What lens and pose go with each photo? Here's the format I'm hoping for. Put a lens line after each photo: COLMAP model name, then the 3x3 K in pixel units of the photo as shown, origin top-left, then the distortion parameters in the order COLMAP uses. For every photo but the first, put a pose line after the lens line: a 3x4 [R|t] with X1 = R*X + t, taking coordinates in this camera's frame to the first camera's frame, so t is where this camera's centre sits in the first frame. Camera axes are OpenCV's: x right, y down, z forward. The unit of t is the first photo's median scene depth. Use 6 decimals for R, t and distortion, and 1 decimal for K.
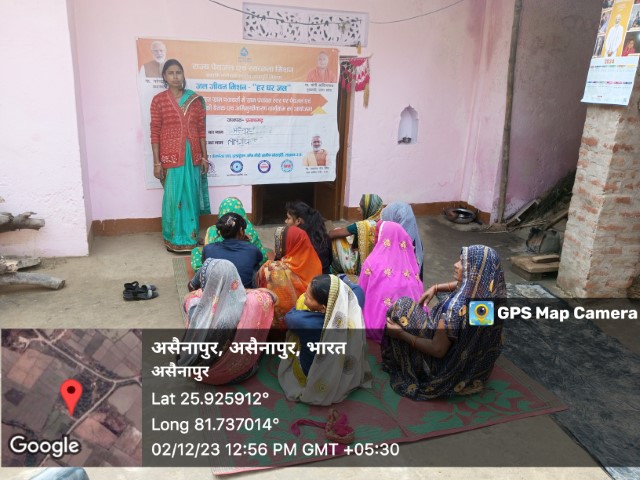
lens RADIAL K [[513.3, 0, 320.0], [0, 513.3, 240.0], [0, 0, 1]] dist [0.107114, -0.216979]
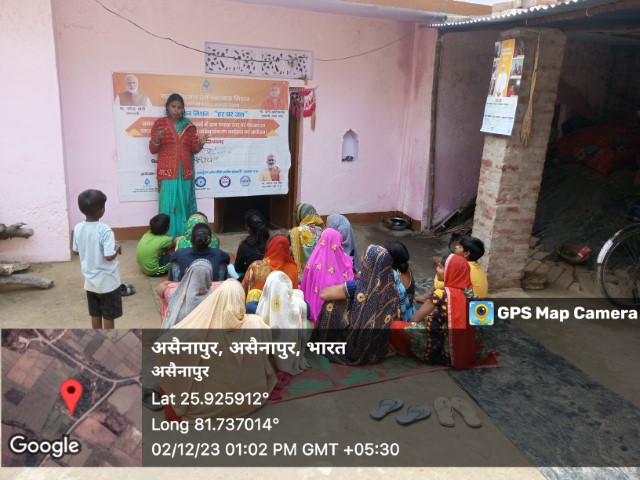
lens RADIAL K [[513.3, 0, 320.0], [0, 513.3, 240.0], [0, 0, 1]] dist [0.107114, -0.216979]
pose [[0.996847, -0.011663, 0.078490, 0.012636], [0.013251, 0.999718, -0.019731, 0.014317], [-0.078238, 0.020708, 0.996720, -0.182762]]
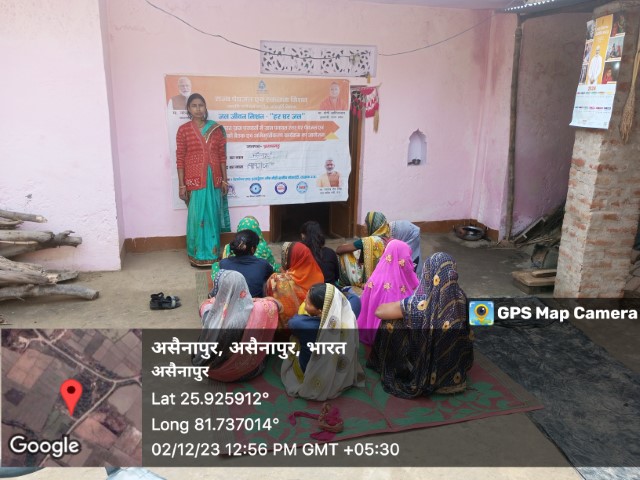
lens RADIAL K [[513.3, 0, 320.0], [0, 513.3, 240.0], [0, 0, 1]] dist [0.107114, -0.216979]
pose [[0.998094, -0.003658, -0.061602, 0.046120], [0.001296, 0.999264, -0.038342, 0.008659], [0.061697, 0.038189, 0.997364, -0.077651]]
